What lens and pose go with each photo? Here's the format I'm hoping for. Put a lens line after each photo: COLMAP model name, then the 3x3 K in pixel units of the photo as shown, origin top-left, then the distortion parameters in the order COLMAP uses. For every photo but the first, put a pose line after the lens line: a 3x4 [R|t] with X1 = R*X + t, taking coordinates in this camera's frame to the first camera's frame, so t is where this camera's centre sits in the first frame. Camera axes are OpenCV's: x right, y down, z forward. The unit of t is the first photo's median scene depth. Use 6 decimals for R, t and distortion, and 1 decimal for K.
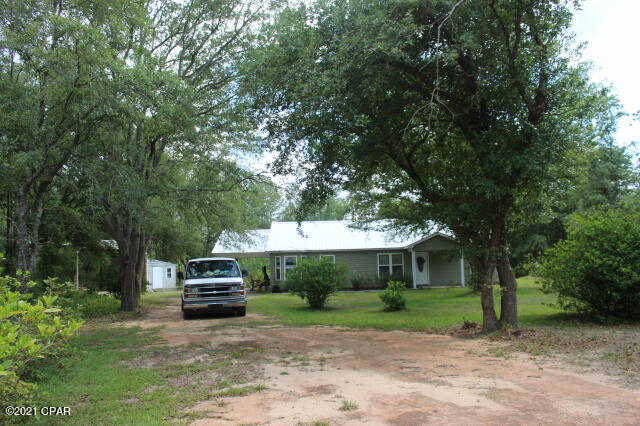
lens RADIAL K [[533.2, 0, 316.1], [0, 533.2, 213.3], [0, 0, 1]] dist [-0.159415, 0.141574]
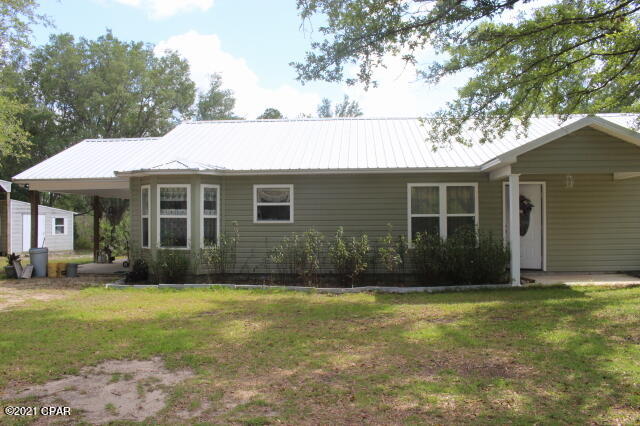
lens RADIAL K [[533.2, 0, 316.1], [0, 533.2, 213.3], [0, 0, 1]] dist [-0.159415, 0.141574]
pose [[0.997600, 0.019644, -0.066394, 0.076554], [-0.014152, 0.996516, 0.082190, 0.067550], [0.067777, -0.081053, 0.994403, 0.627965]]
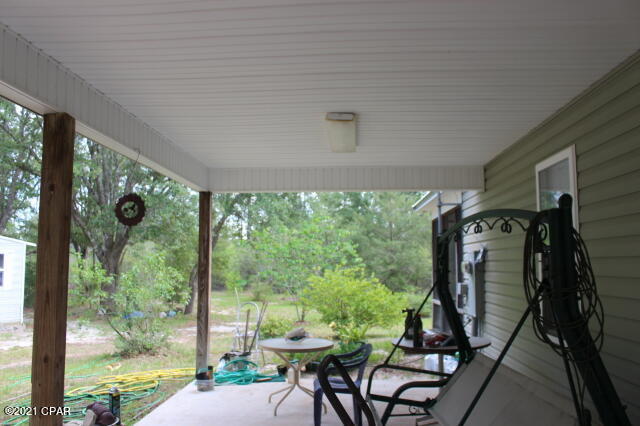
lens RADIAL K [[533.2, 0, 316.1], [0, 533.2, 213.3], [0, 0, 1]] dist [-0.159415, 0.141574]
pose [[0.999044, 0.024492, -0.036216, -0.141832], [-0.024413, 0.999699, 0.002600, 0.113351], [0.036269, -0.001713, 0.999341, 1.064042]]
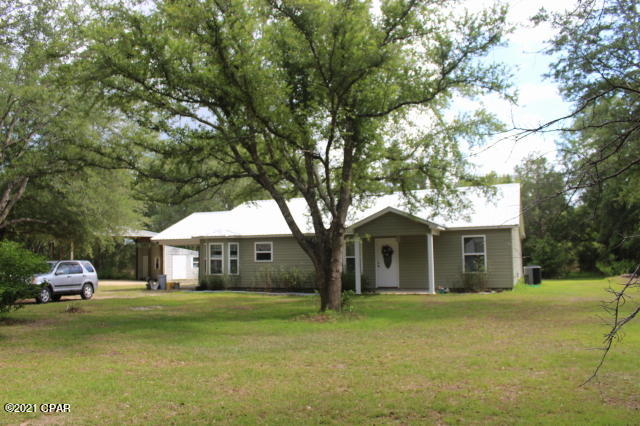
lens RADIAL K [[533.2, 0, 316.1], [0, 533.2, 213.3], [0, 0, 1]] dist [-0.159415, 0.141574]
pose [[0.928263, -0.018783, -0.371451, 0.363565], [0.028040, 0.999416, 0.019536, 0.026401], [0.370867, -0.028550, 0.928247, 0.345312]]
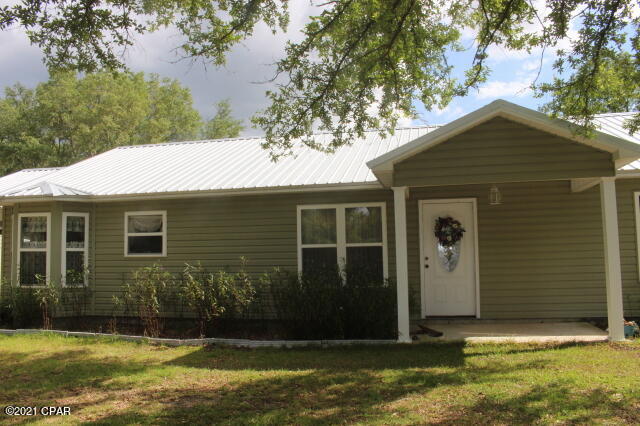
lens RADIAL K [[533.2, 0, 316.1], [0, 533.2, 213.3], [0, 0, 1]] dist [-0.159415, 0.141574]
pose [[0.980103, -0.006128, -0.198395, 0.183902], [0.011018, 0.999662, 0.023553, 0.073580], [0.198184, -0.025270, 0.979839, 0.714187]]
